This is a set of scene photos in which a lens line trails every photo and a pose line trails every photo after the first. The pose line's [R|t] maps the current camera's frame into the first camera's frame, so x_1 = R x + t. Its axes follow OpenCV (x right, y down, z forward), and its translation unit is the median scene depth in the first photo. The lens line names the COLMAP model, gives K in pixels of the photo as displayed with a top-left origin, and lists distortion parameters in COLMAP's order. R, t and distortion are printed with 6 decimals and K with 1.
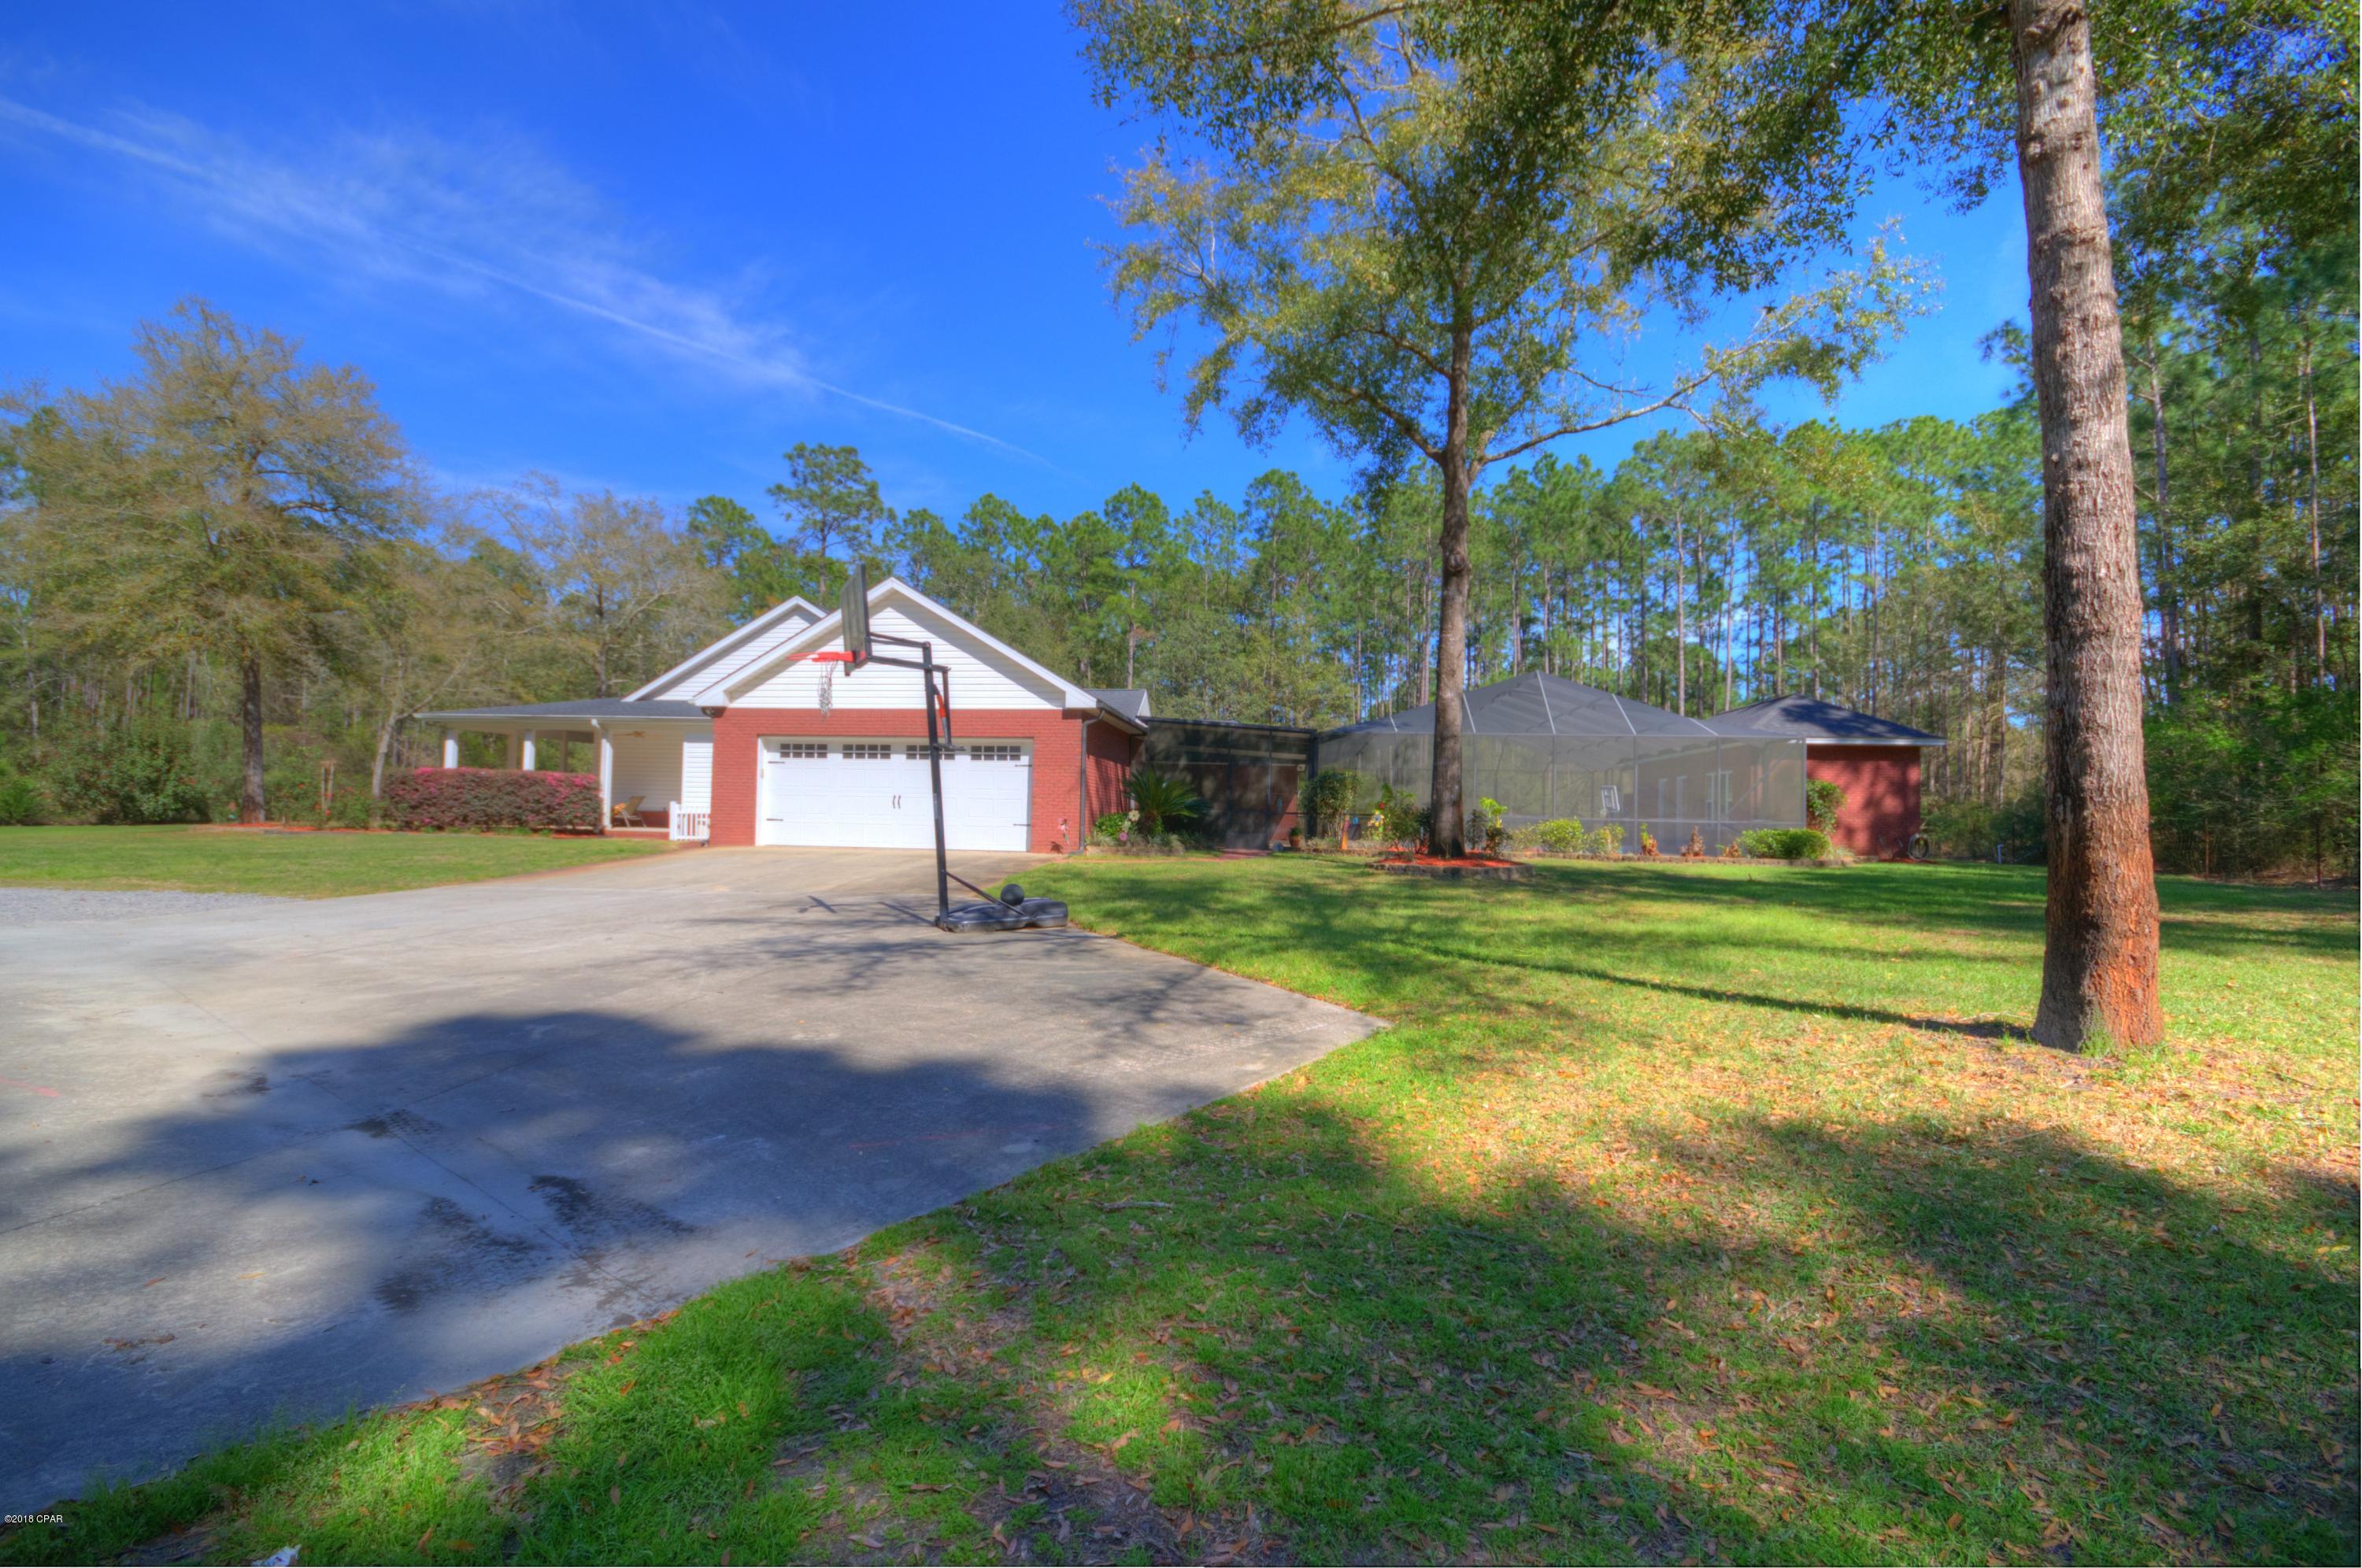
lens RADIAL K [[1050.1, 0, 1168.6], [0, 1050.1, 785.2], [0, 0, 1]] dist [-0.001846, -0.000127]
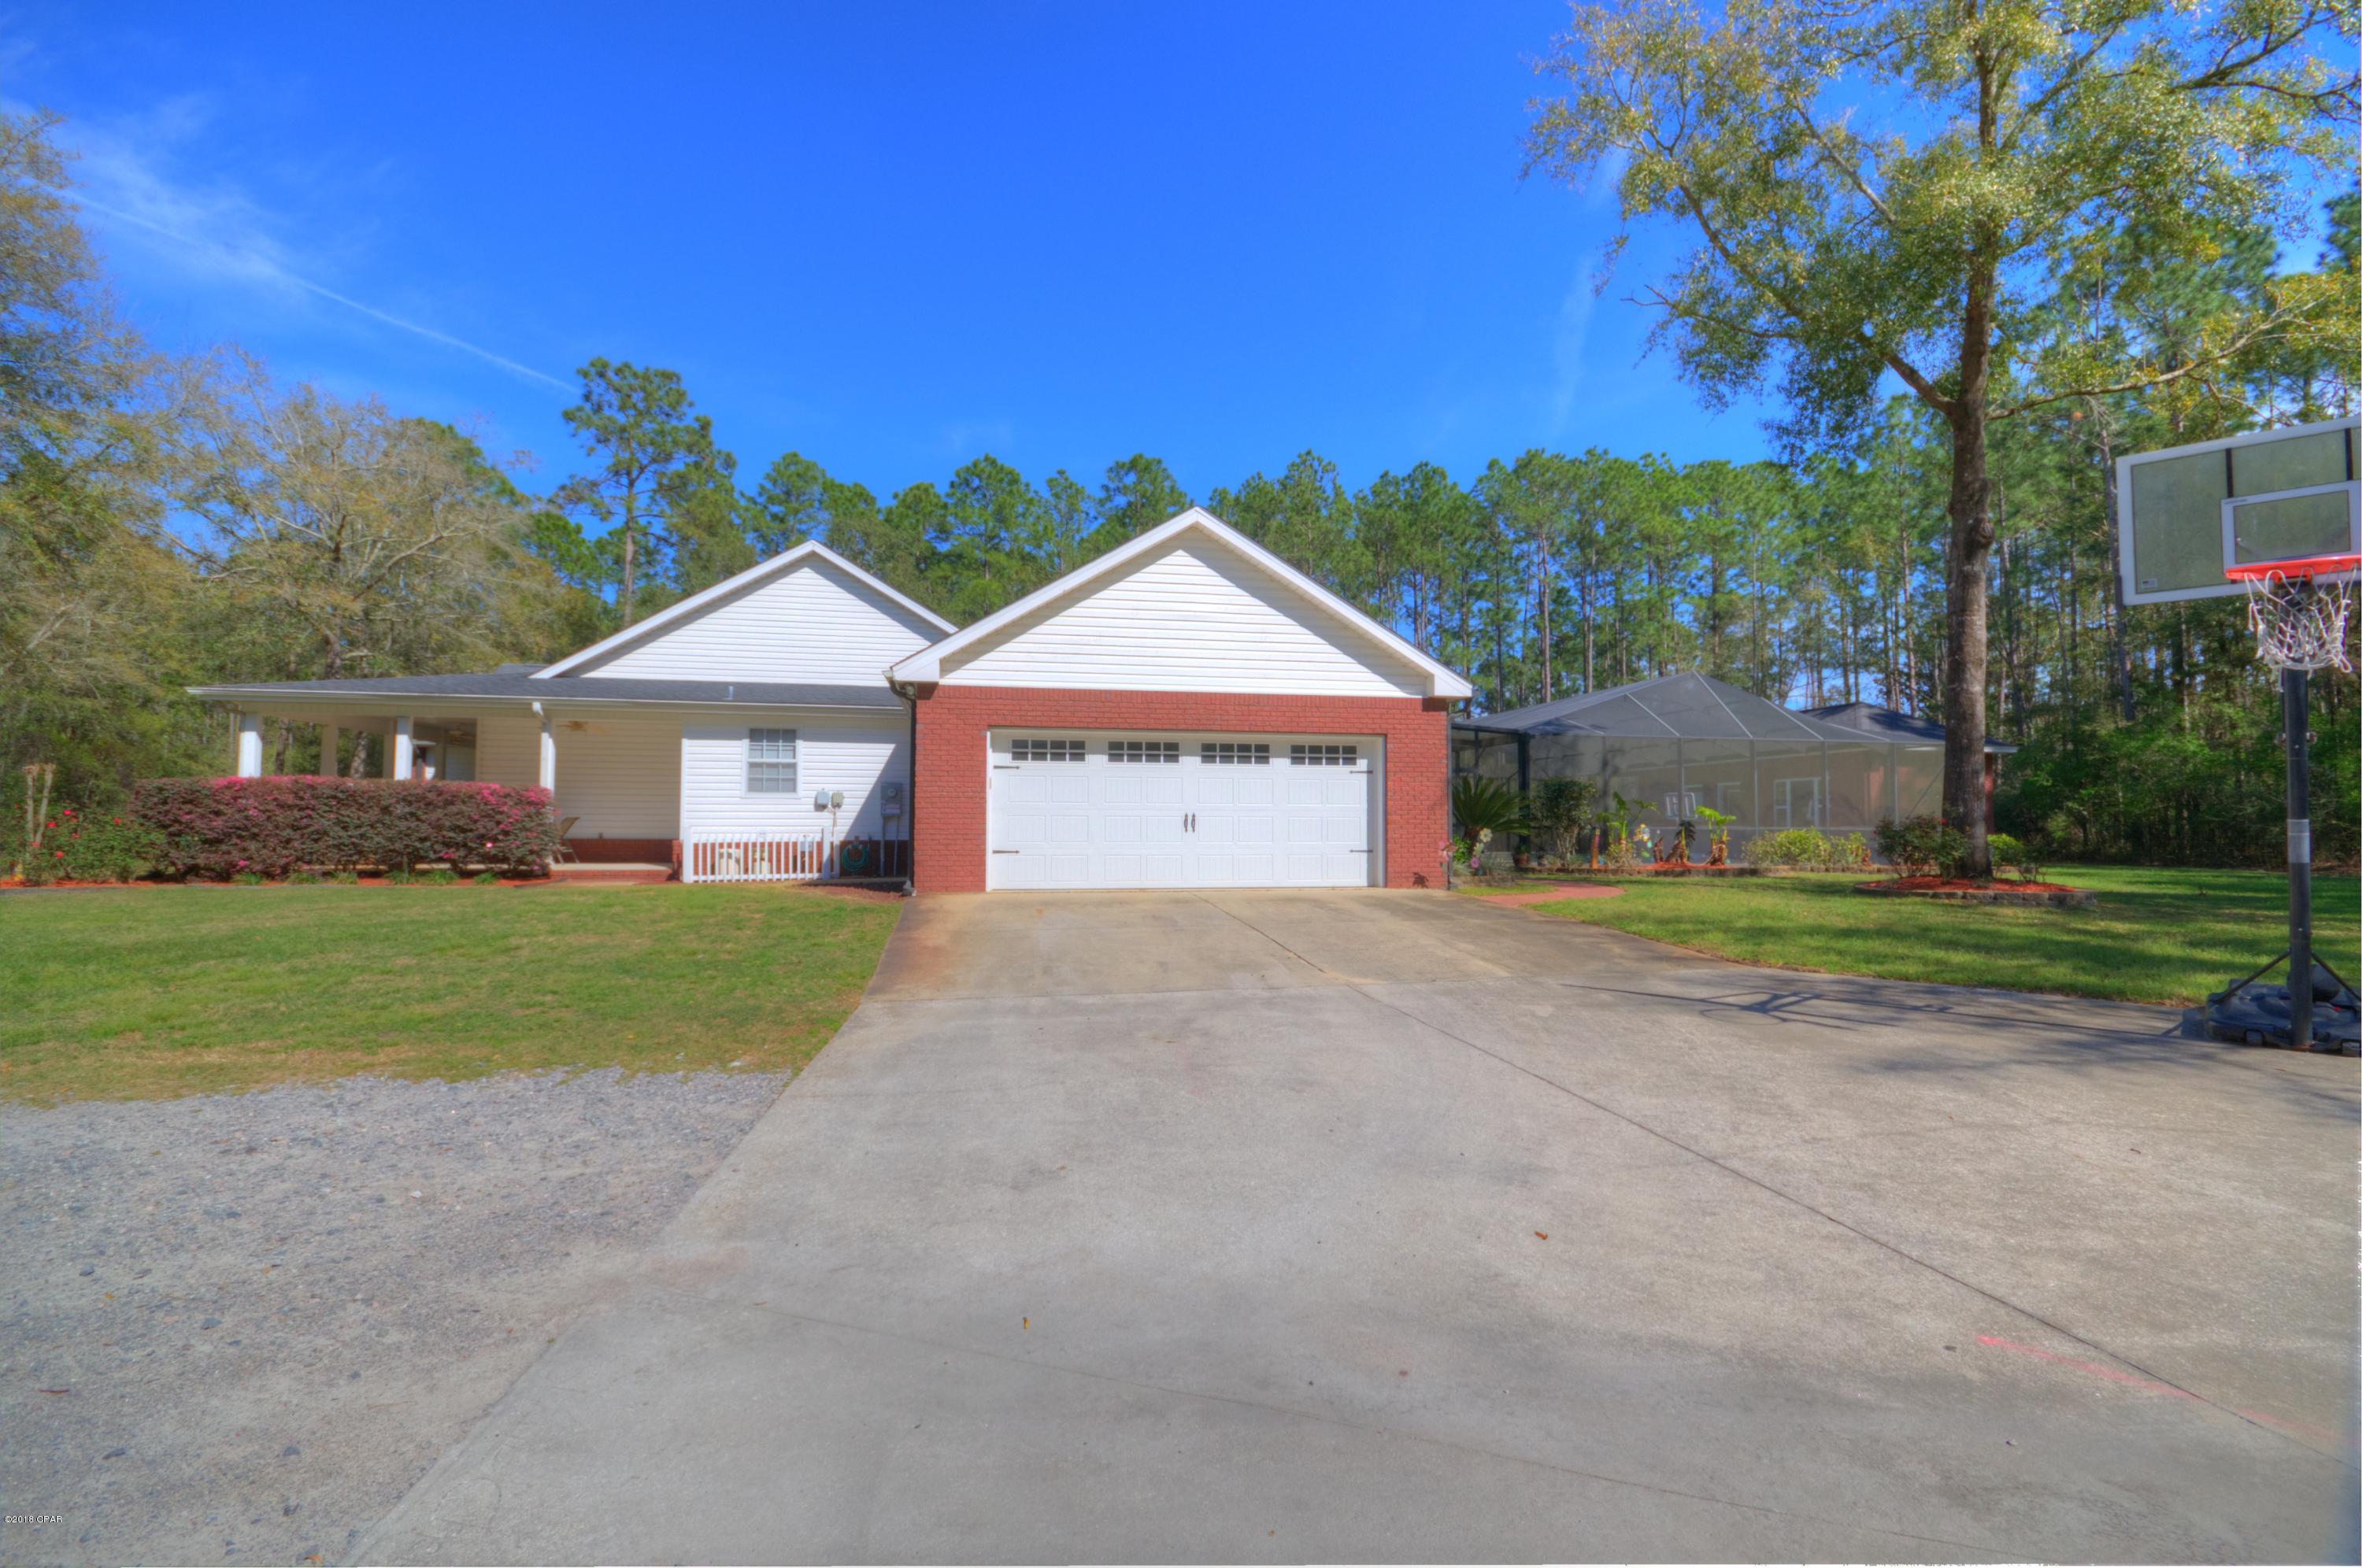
lens RADIAL K [[1050.1, 0, 1189.0], [0, 1050.1, 792.1], [0, 0, 1]] dist [-0.001846, -0.000127]
pose [[0.948075, -0.006441, 0.317980, -0.414112], [0.006454, 0.999979, 0.001014, -0.005040], [-0.317980, 0.001091, 0.948097, 0.274516]]
